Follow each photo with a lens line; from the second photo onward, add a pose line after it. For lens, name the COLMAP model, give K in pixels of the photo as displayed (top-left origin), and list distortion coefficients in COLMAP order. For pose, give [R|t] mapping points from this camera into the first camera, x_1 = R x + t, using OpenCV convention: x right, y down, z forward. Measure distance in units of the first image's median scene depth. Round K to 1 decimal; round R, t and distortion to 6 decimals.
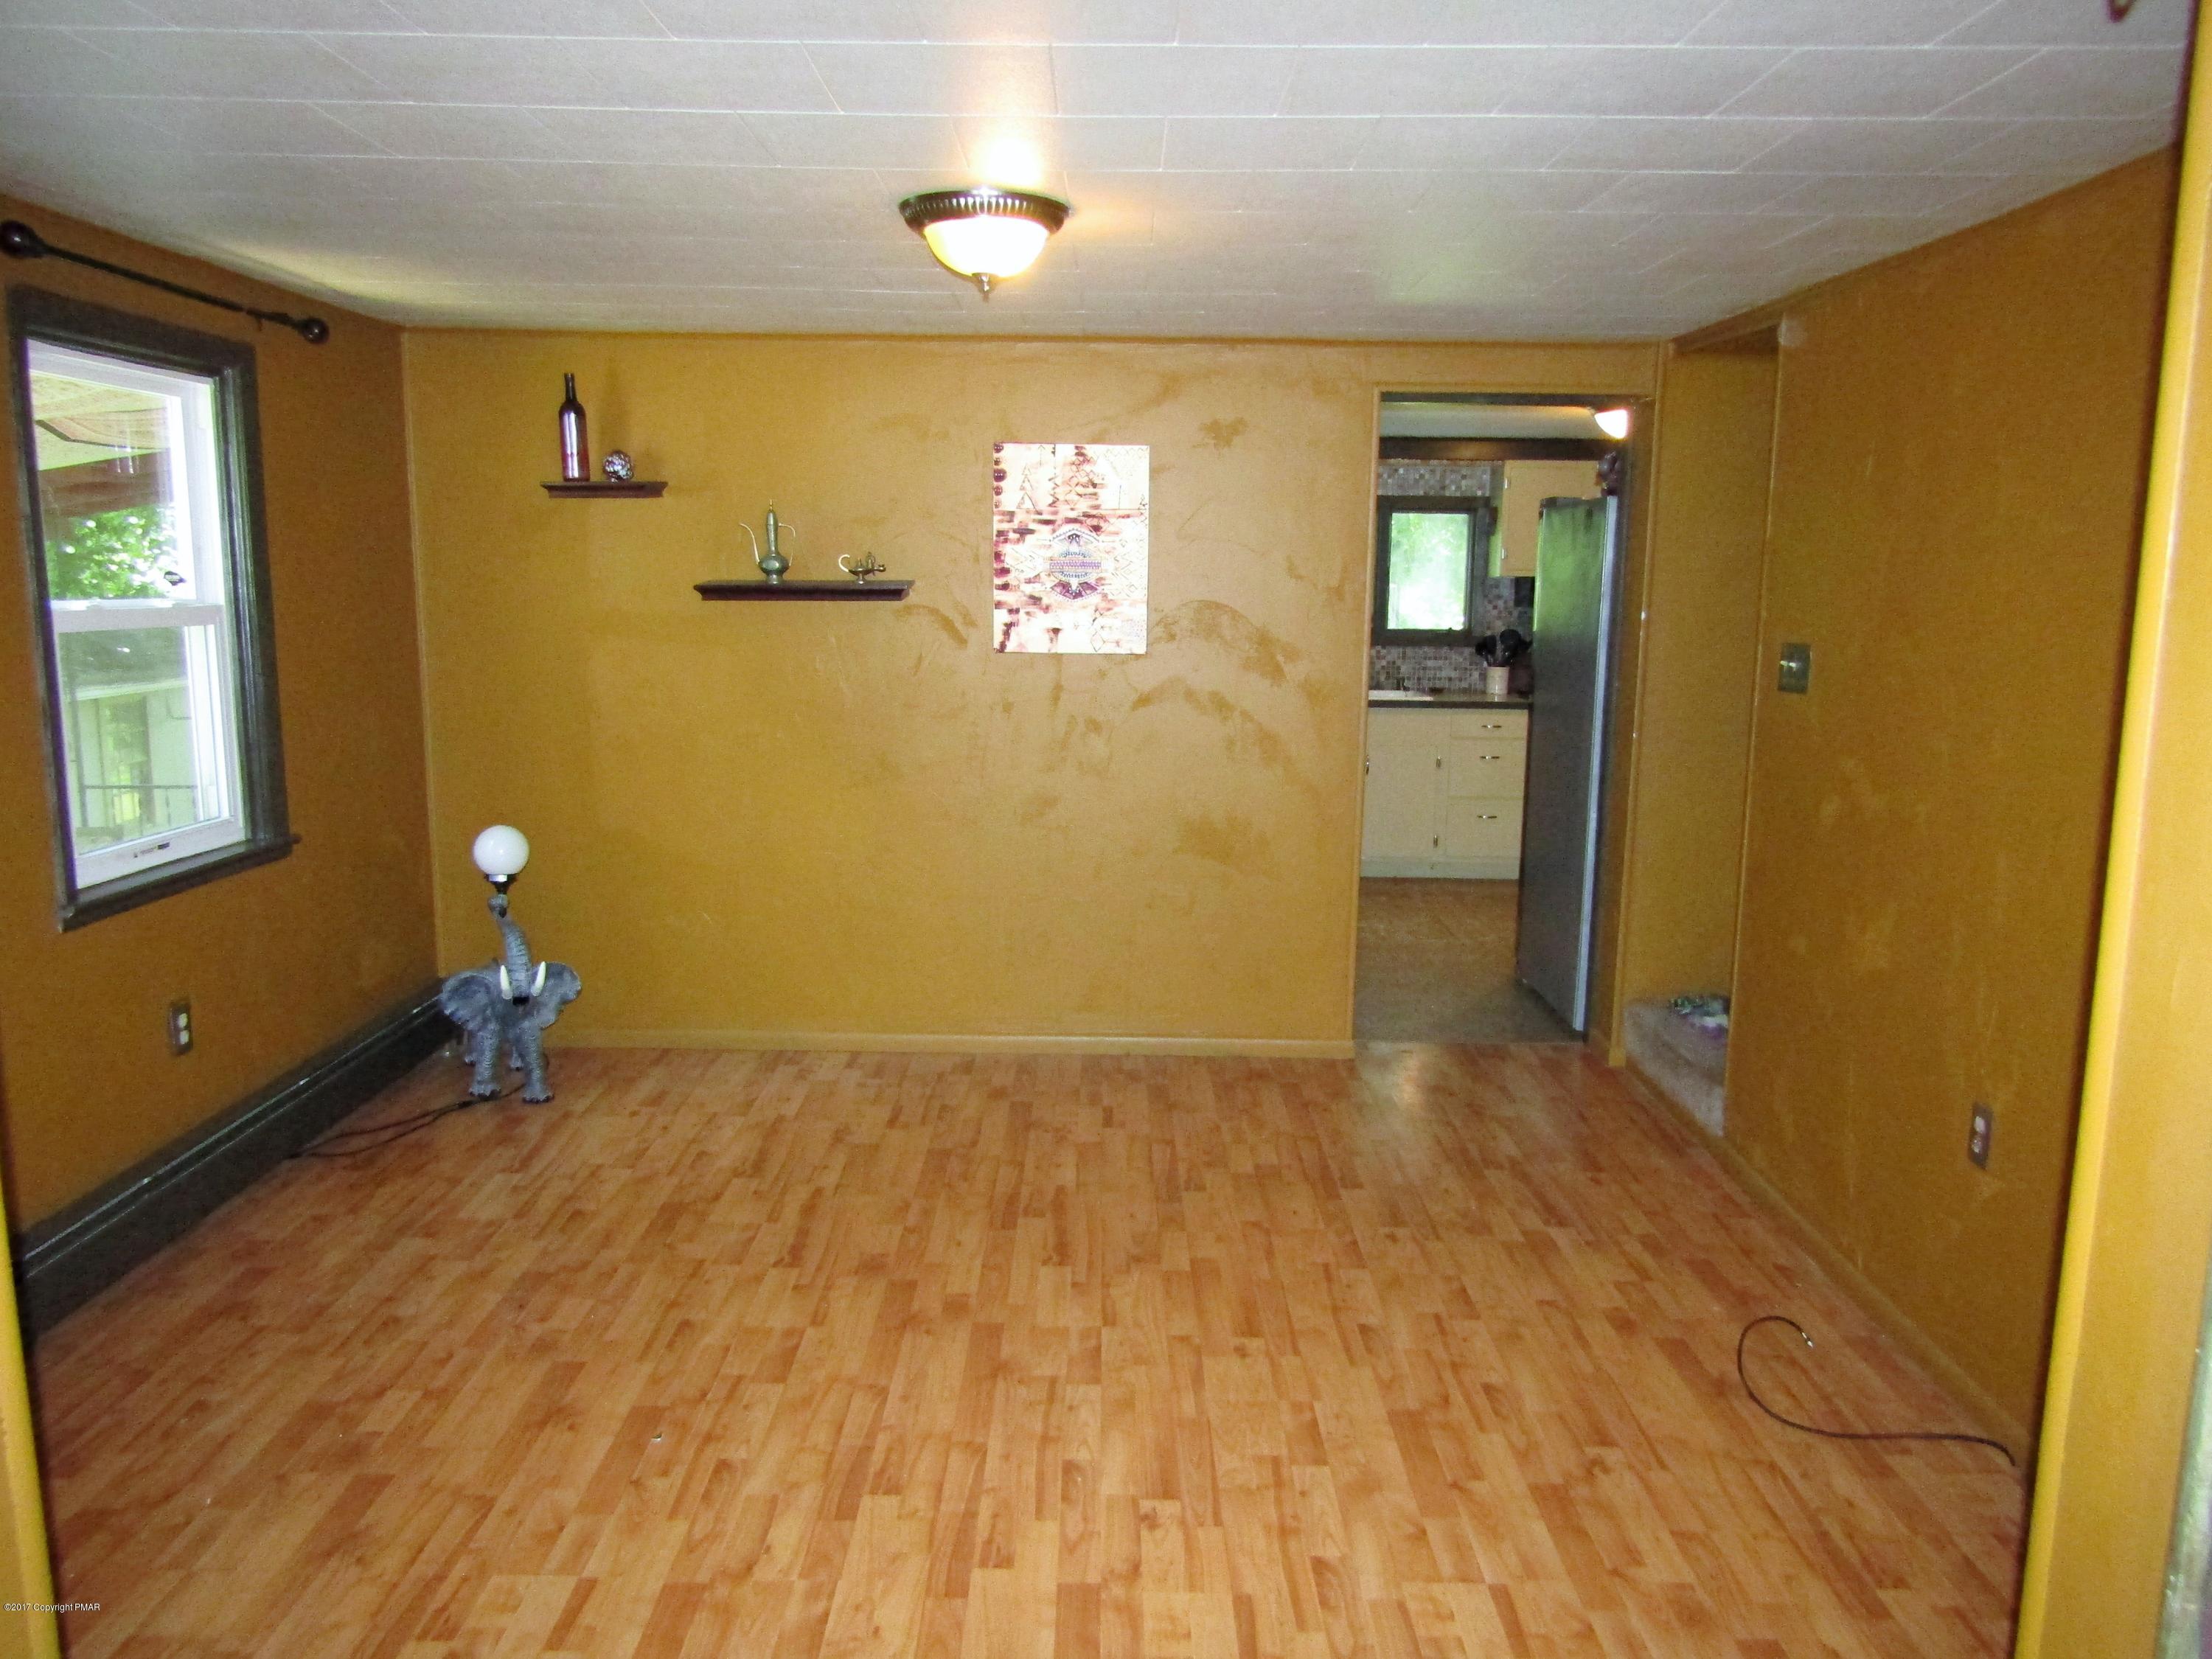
lens RADIAL K [[1579.6, 0, 1101.7], [0, 1579.6, 826.4], [0, 0, 1]] dist [-0.007091, 0.006110]
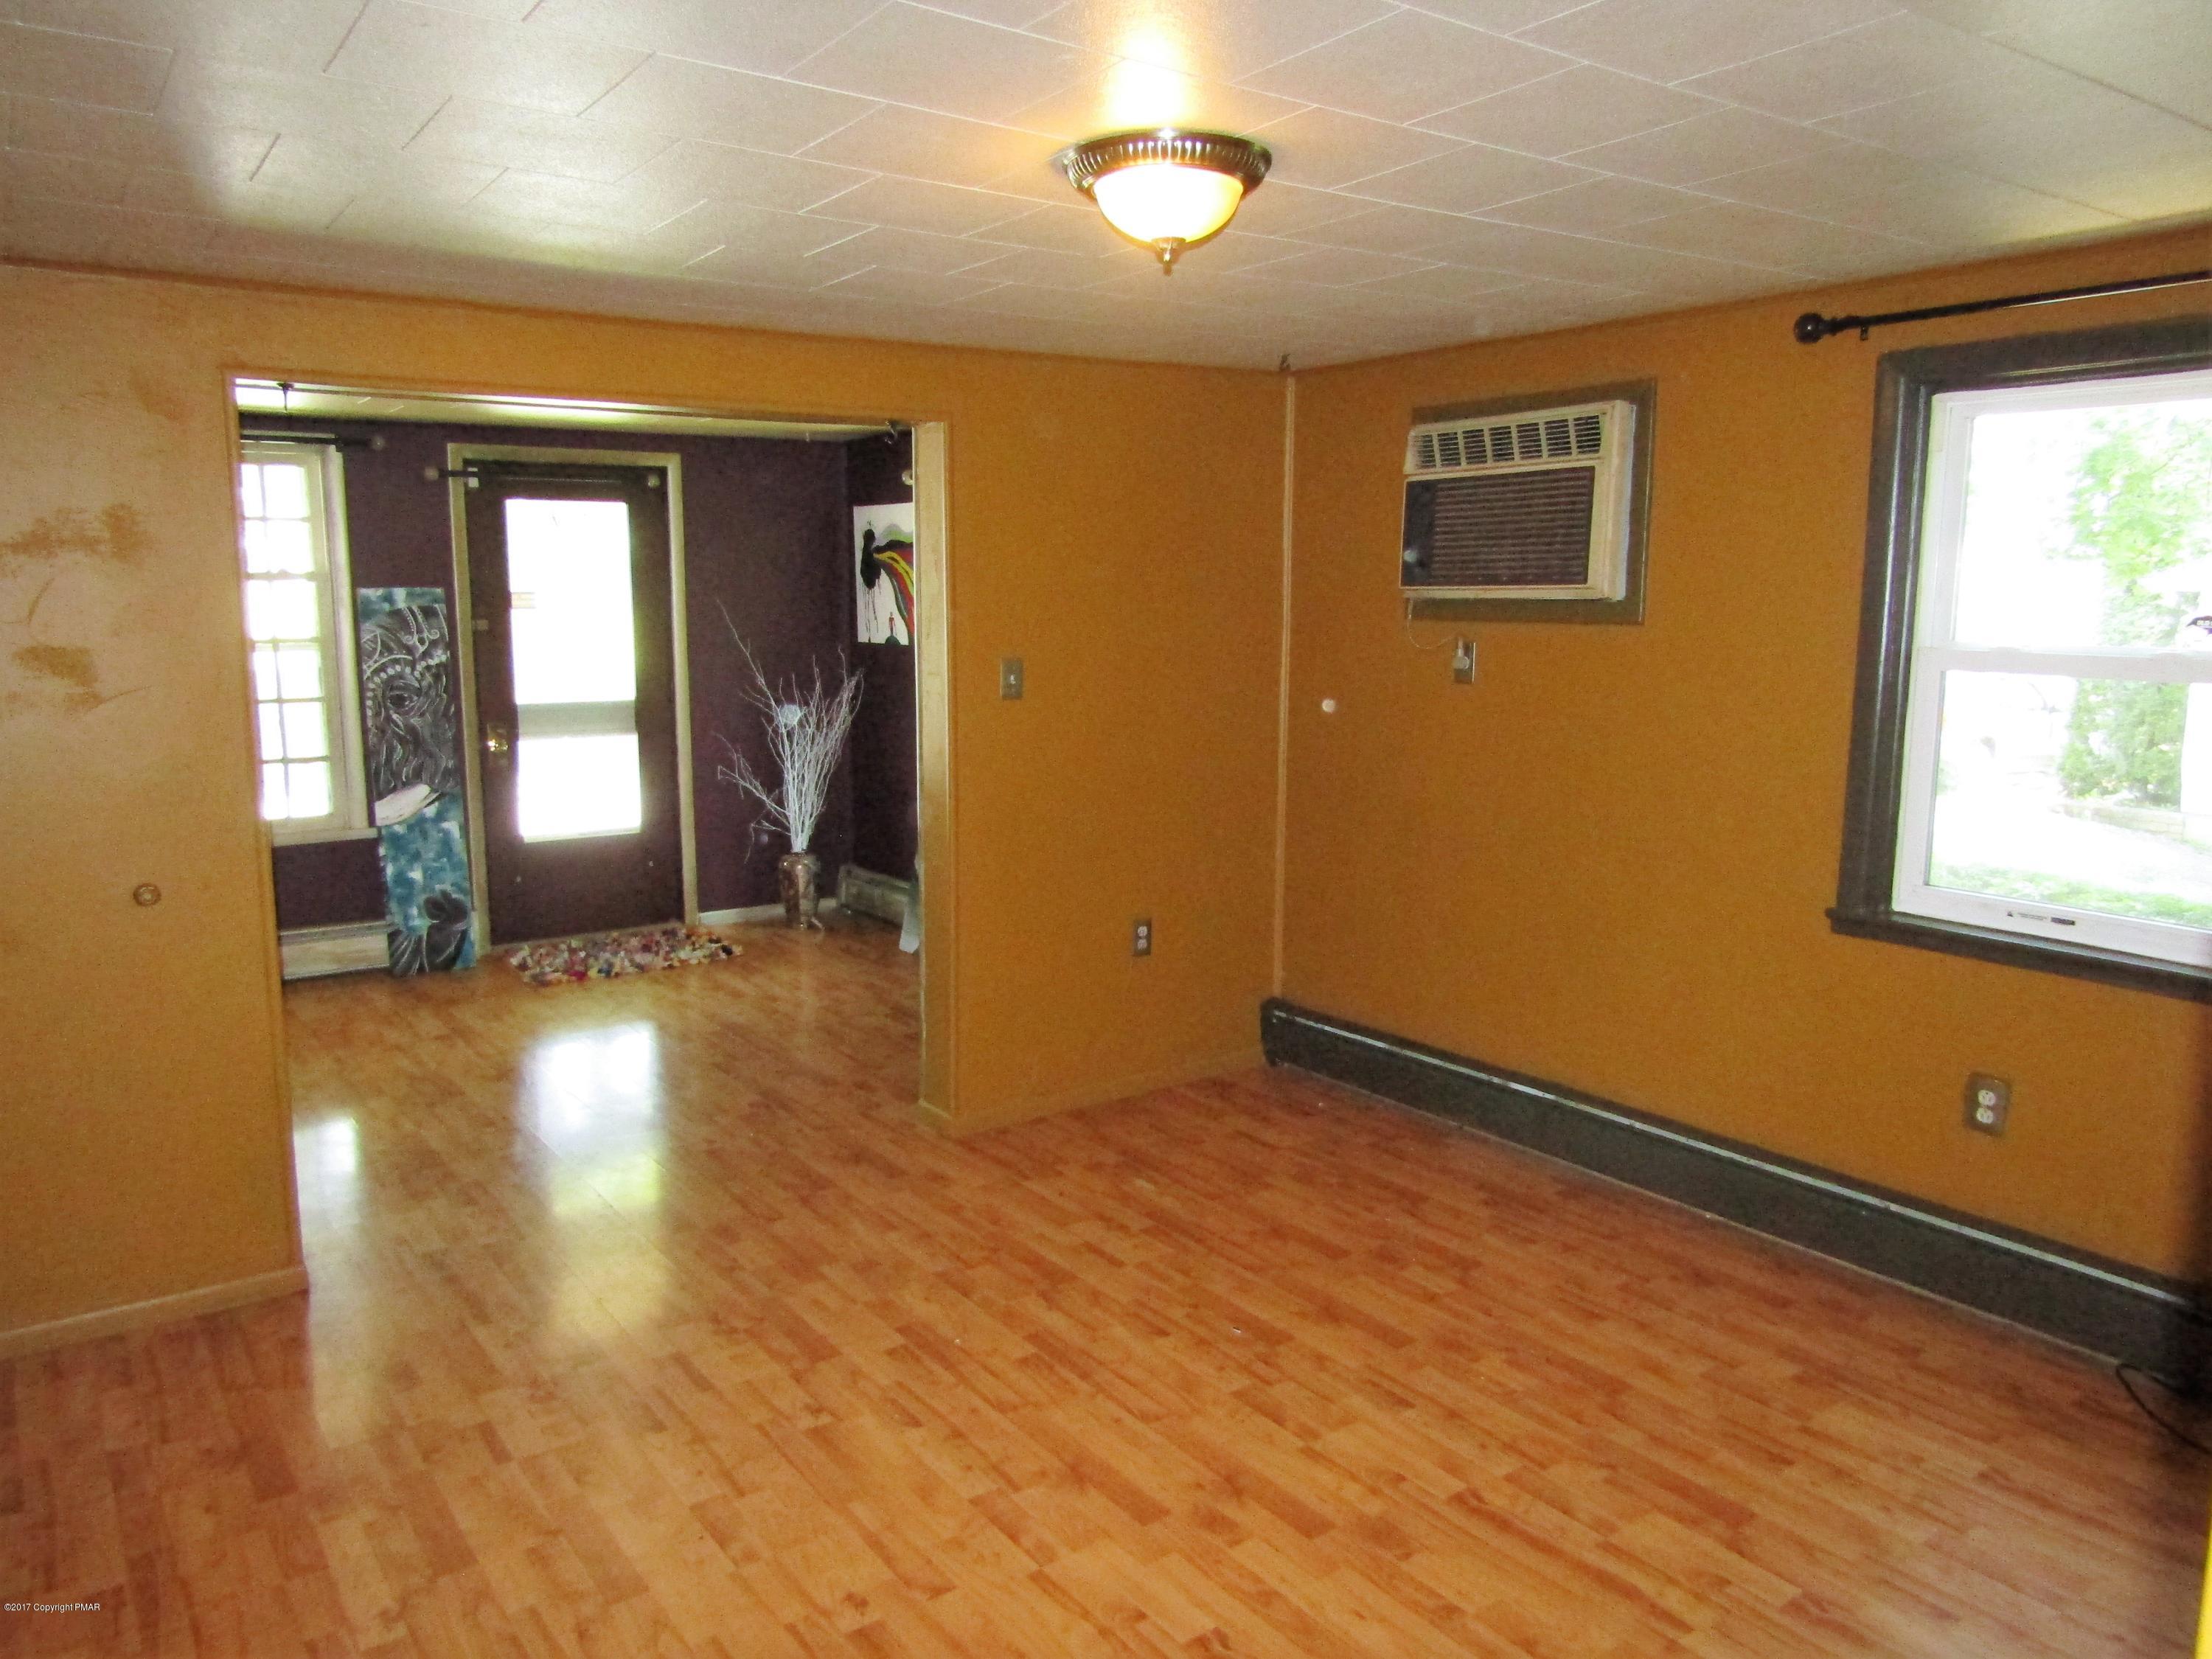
lens RADIAL K [[1579.6, 0, 1094.6], [0, 1579.6, 823.0], [0, 0, 1]] dist [-0.007091, 0.006110]
pose [[-0.813982, 0.072934, -0.576293, 0.421684], [-0.104445, 0.957543, 0.268706, -0.261023], [0.571423, 0.278913, -0.771805, 1.592613]]
